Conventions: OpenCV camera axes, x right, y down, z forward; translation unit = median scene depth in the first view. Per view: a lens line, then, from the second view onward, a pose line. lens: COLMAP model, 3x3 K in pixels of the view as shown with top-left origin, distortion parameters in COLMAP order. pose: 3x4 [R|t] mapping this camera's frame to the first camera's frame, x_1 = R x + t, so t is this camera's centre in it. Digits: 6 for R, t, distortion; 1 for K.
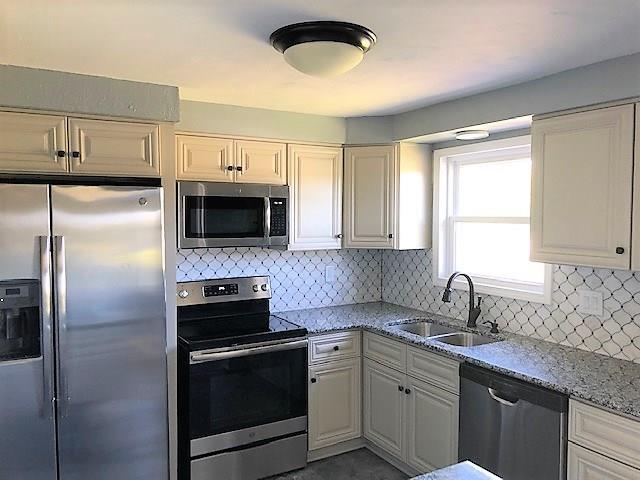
lens RADIAL K [[517.5, 0, 320.0], [0, 517.5, 240.0], [0, 0, 1]] dist [0.014598, -0.001098]
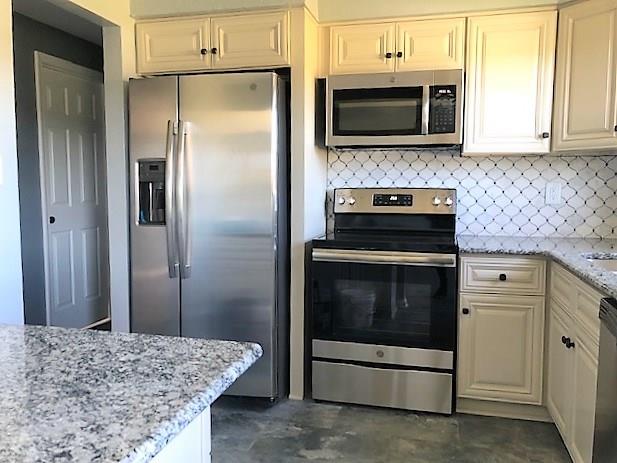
lens RADIAL K [[498.9, 0, 308.5], [0, 498.9, 231.5], [0, 0, 1]] dist [0.014598, -0.001098]
pose [[0.723259, 0.072998, -0.686708, 0.315397], [-0.037901, 0.997095, 0.066074, 0.101782], [0.689536, -0.021762, 0.723924, 0.268626]]
